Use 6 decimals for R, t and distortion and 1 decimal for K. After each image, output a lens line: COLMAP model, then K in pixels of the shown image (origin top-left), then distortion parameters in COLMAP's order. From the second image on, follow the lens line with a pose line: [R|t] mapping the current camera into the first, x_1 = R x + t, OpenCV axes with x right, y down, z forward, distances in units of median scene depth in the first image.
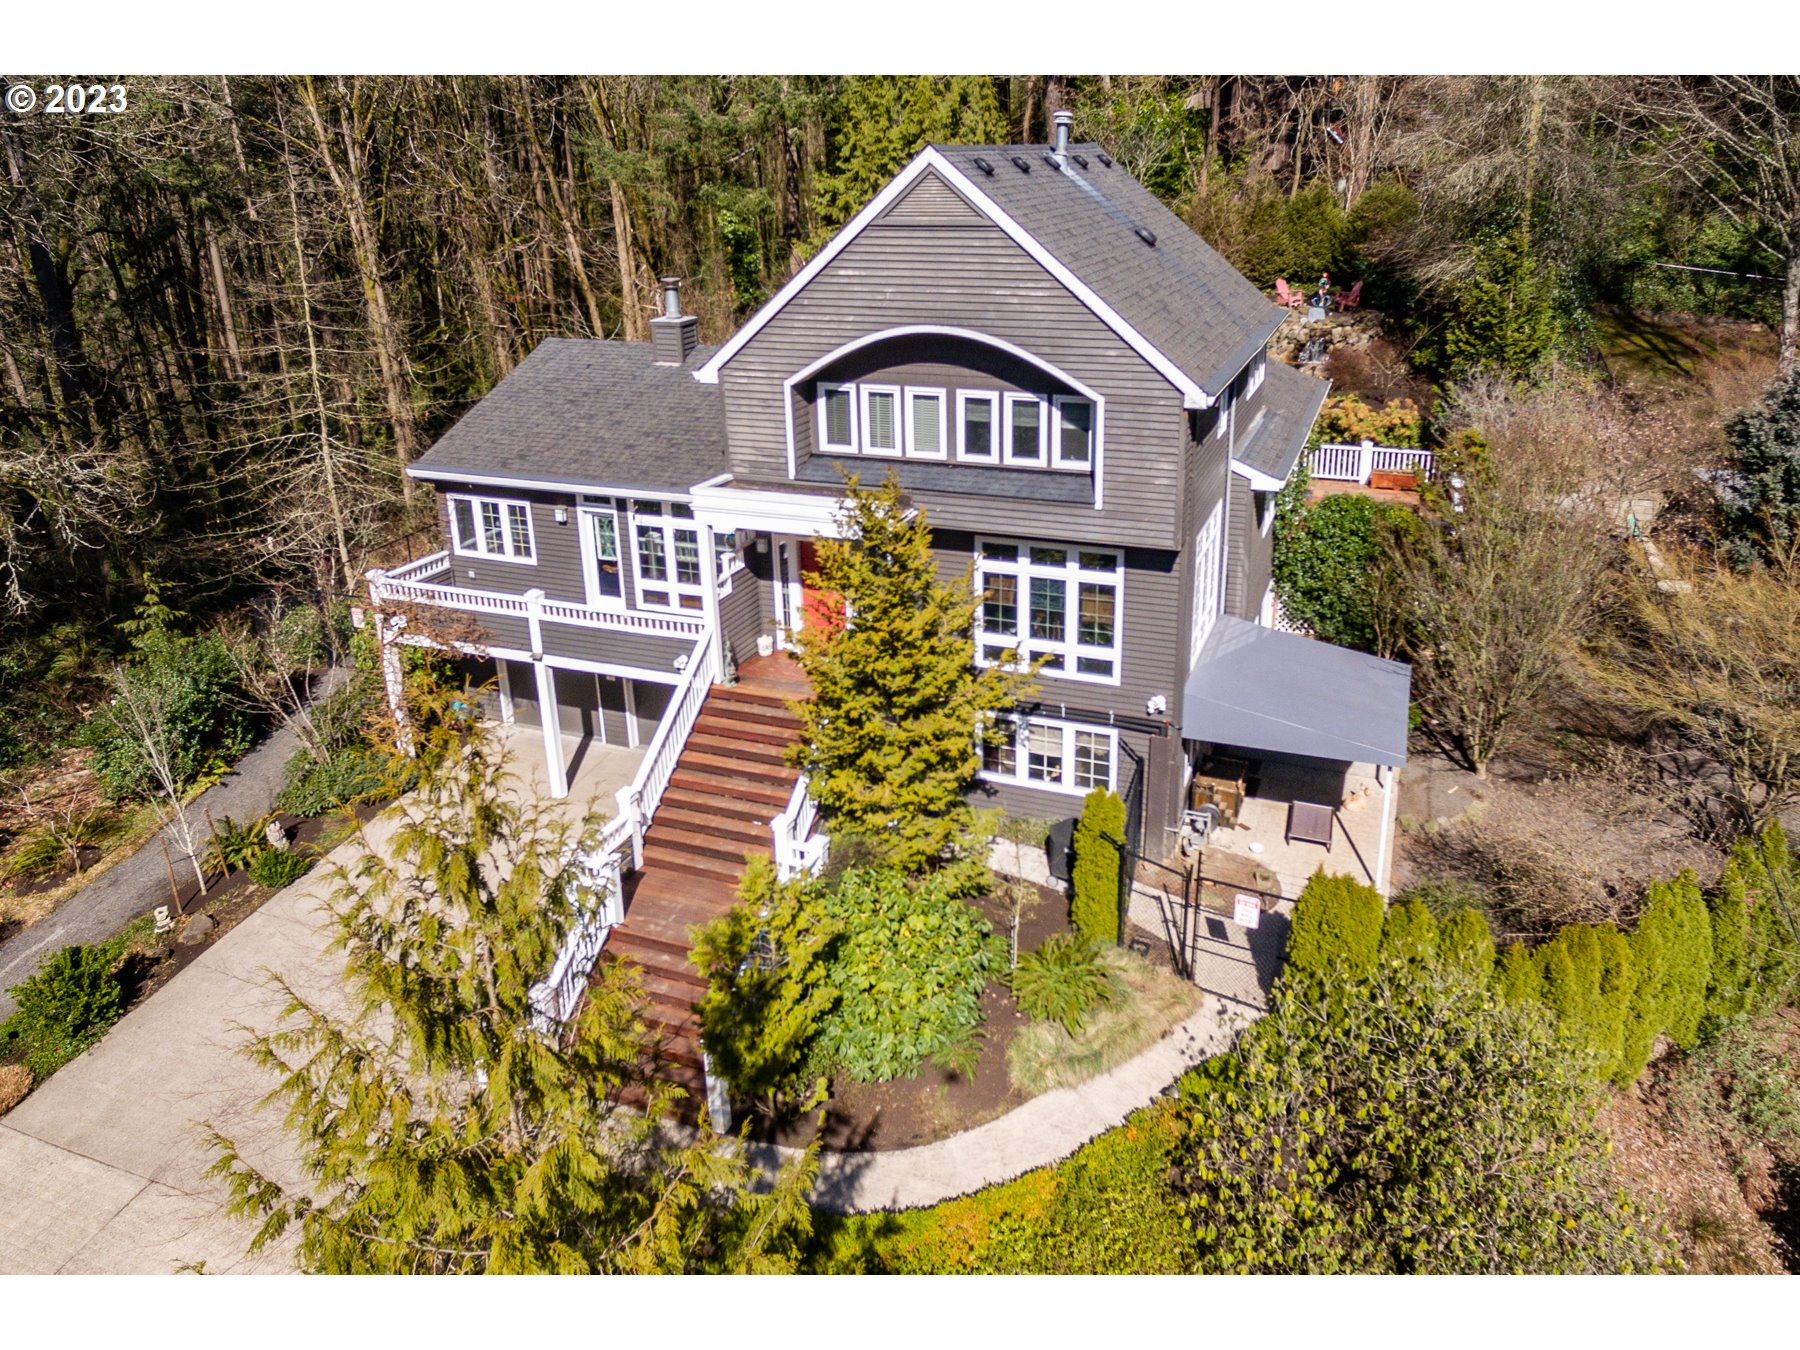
lens RADIAL K [[1239.7, 0, 910.8], [0, 1239.7, 554.1], [0, 0, 1]] dist [0.011695, -0.000828]
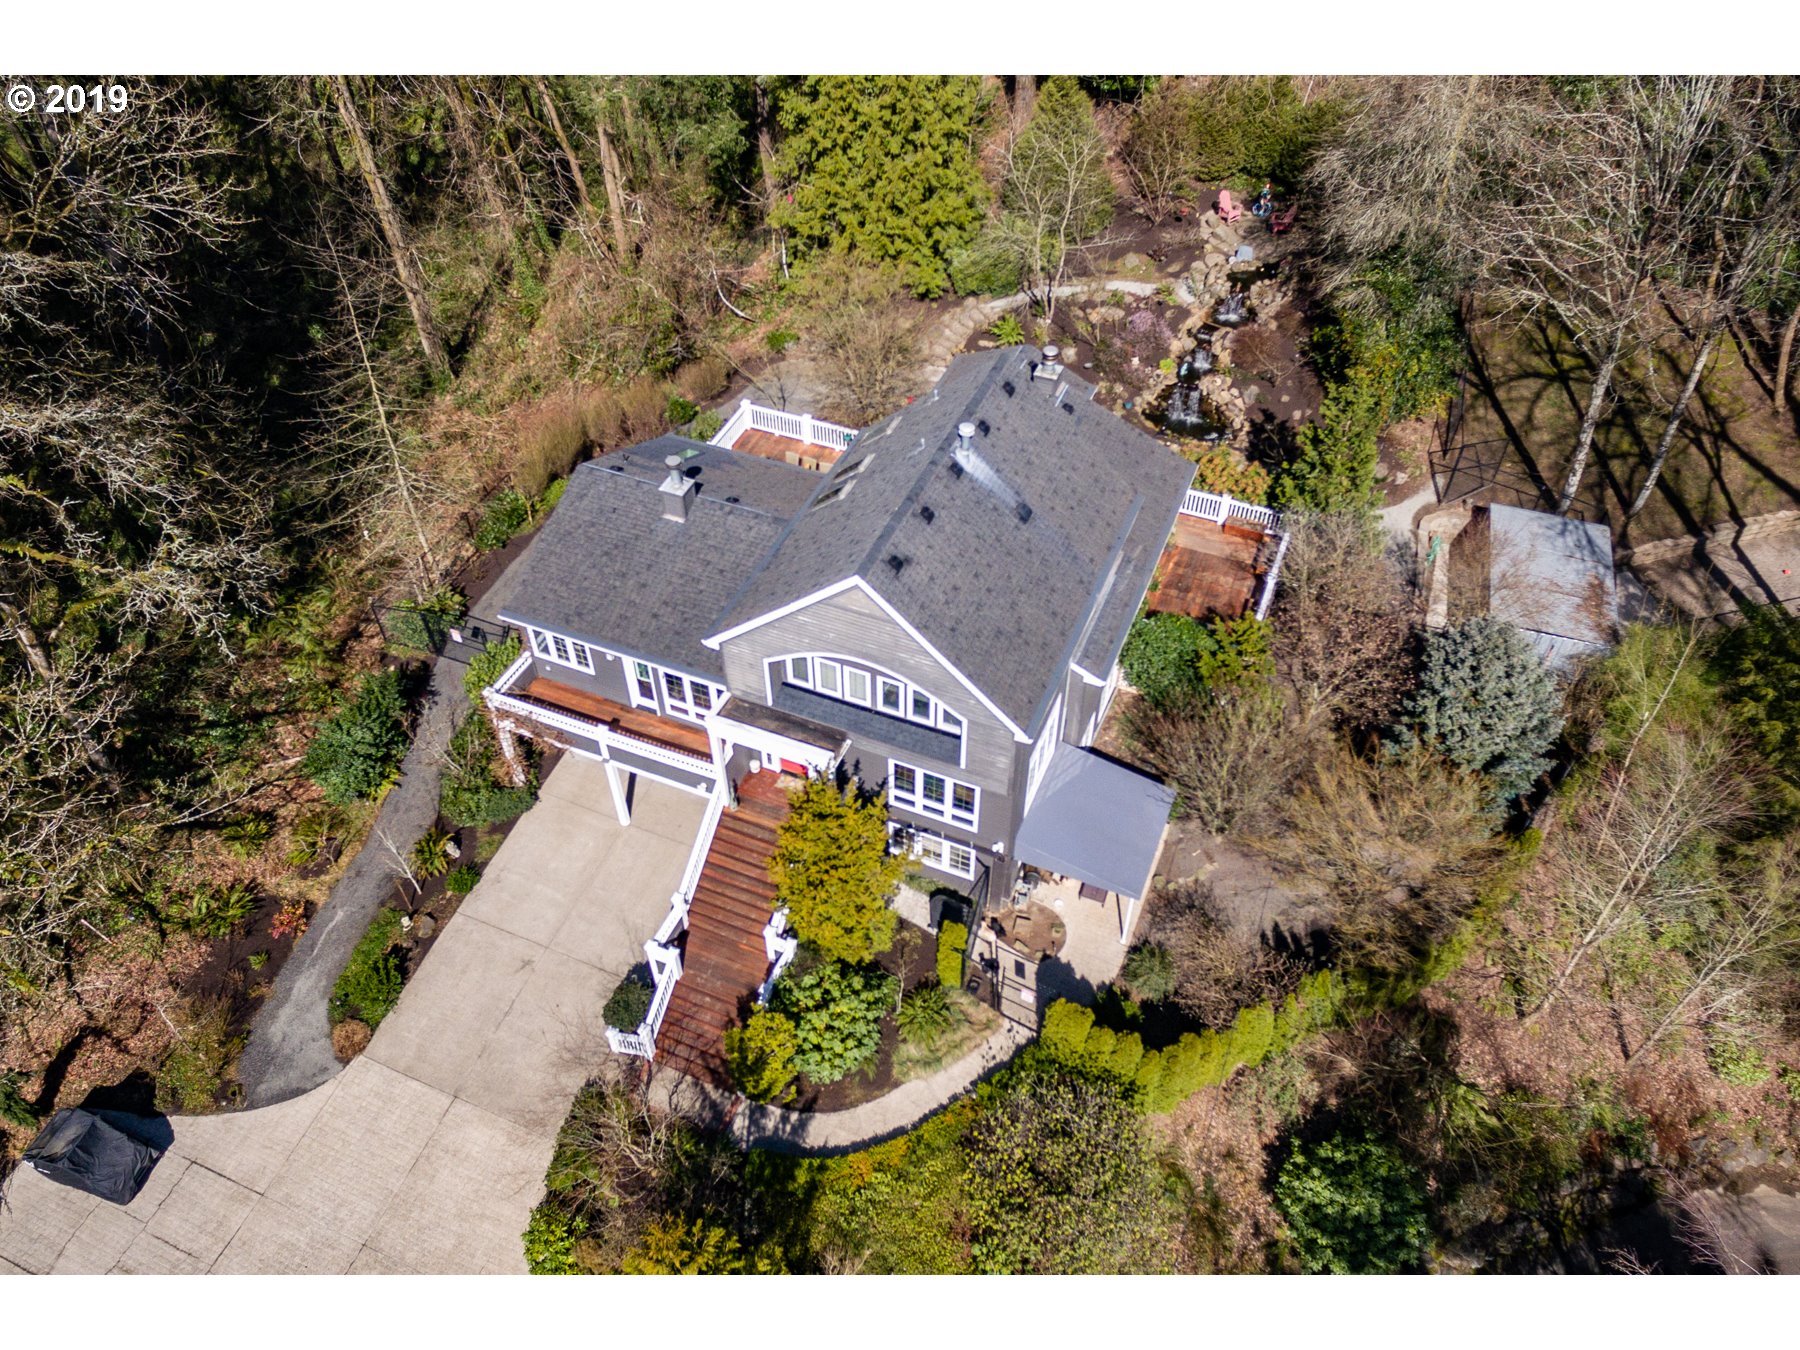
lens RADIAL K [[1288.8, 0, 854.8], [0, 1288.8, 663.8], [0, 0, 1]] dist [0.015981, -0.013528]
pose [[0.999409, 0.021306, -0.026963, 0.050140], [-0.006426, 0.886640, 0.462416, -0.843212], [0.033759, -0.461969, 0.886253, -0.378067]]
